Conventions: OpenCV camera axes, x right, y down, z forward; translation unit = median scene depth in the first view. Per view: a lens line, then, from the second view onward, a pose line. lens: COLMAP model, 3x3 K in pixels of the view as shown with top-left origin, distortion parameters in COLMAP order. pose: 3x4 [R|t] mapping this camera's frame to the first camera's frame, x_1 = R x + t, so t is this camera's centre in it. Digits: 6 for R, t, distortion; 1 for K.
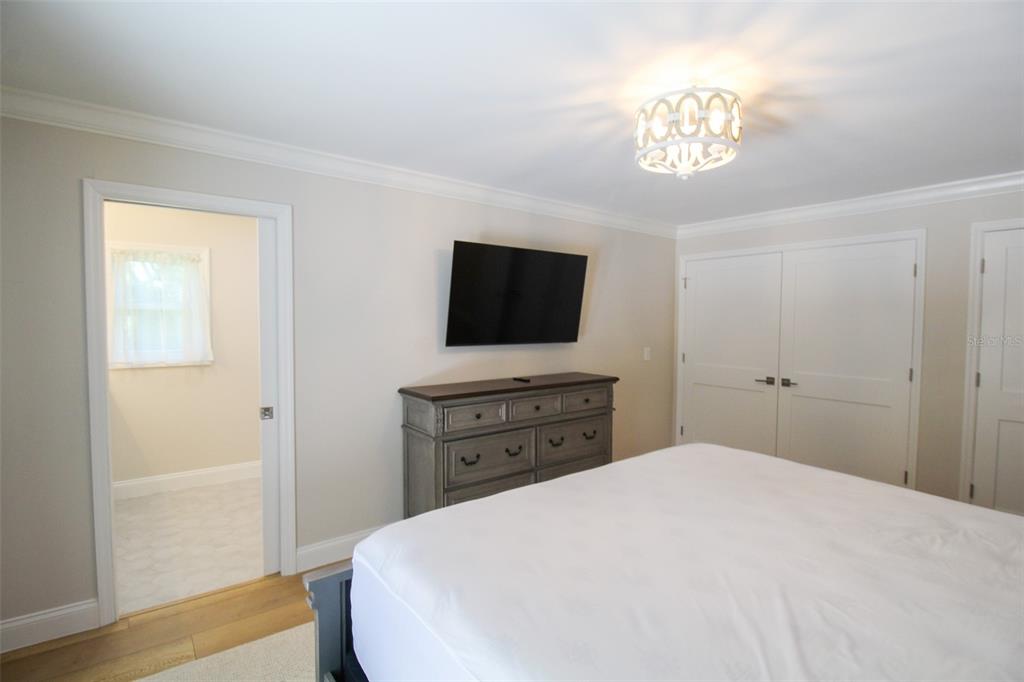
lens RADIAL K [[484.7, 0, 511.9], [0, 484.7, 342.5], [0, 0, 1]] dist [-0.022597, -0.000590]
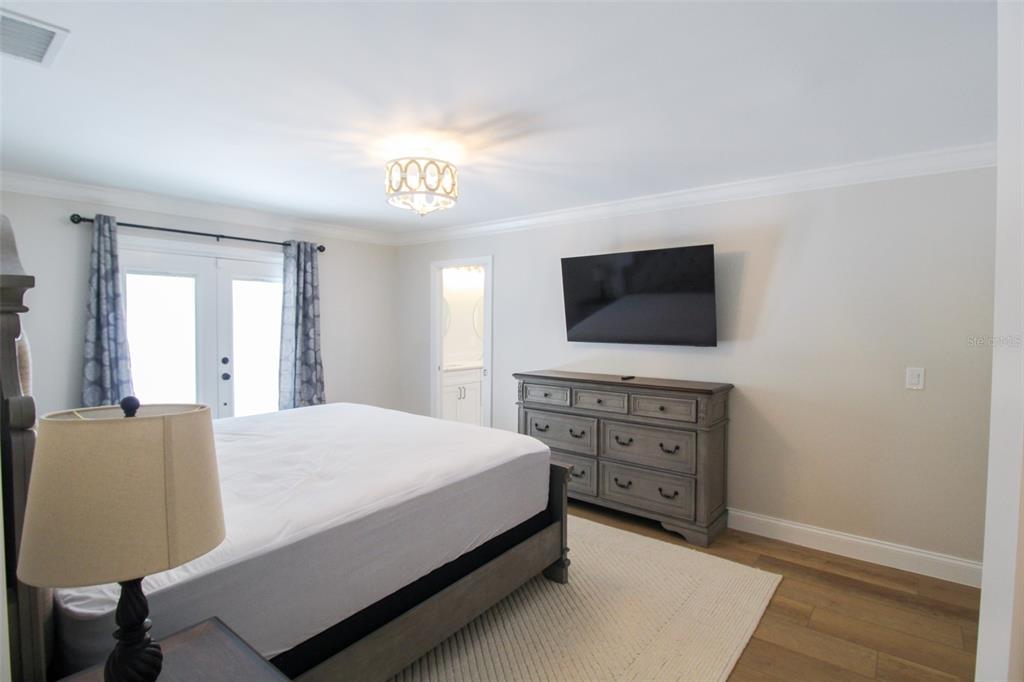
lens RADIAL K [[484.7, 0, 510.6], [0, 484.7, 335.5], [0, 0, 1]] dist [-0.022597, -0.000590]
pose [[0.239667, 0.024865, -0.970537, 1.146084], [-0.050530, 0.998637, 0.013107, -0.017301], [0.969539, 0.045900, 0.240597, 0.592007]]
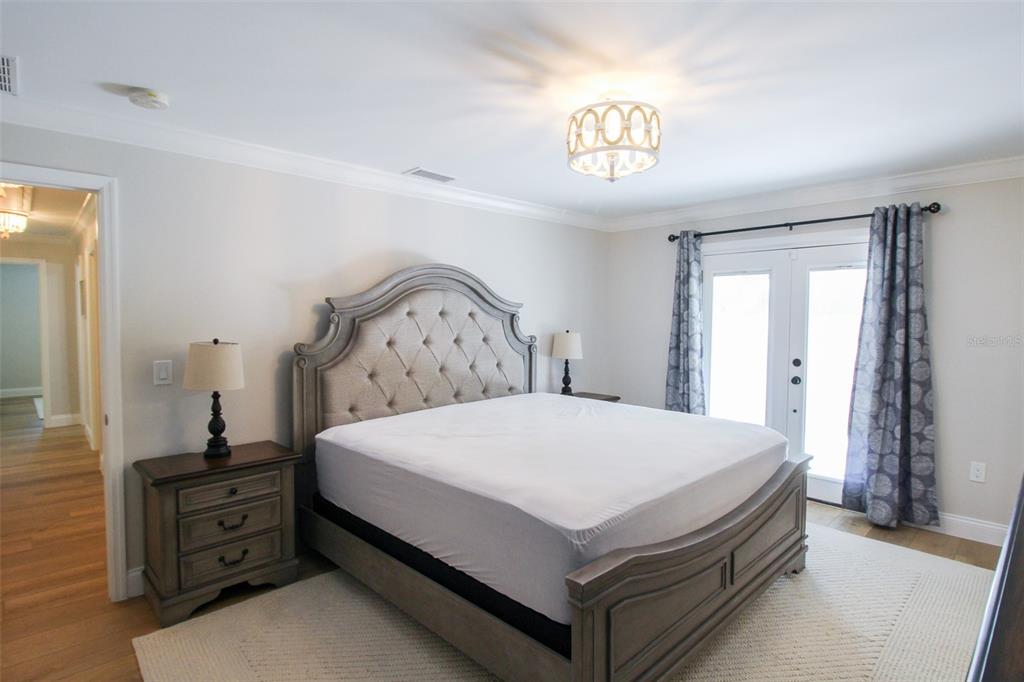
lens RADIAL K [[515.4, 0, 515.7], [0, 515.4, 340.8], [0, 0, 1]] dist [-0.006713, -0.000605]
pose [[-0.990614, -0.002517, -0.136663, 0.468650], [-0.015557, 0.995409, 0.094435, -0.057252], [0.135798, 0.095675, -0.986106, 1.379565]]
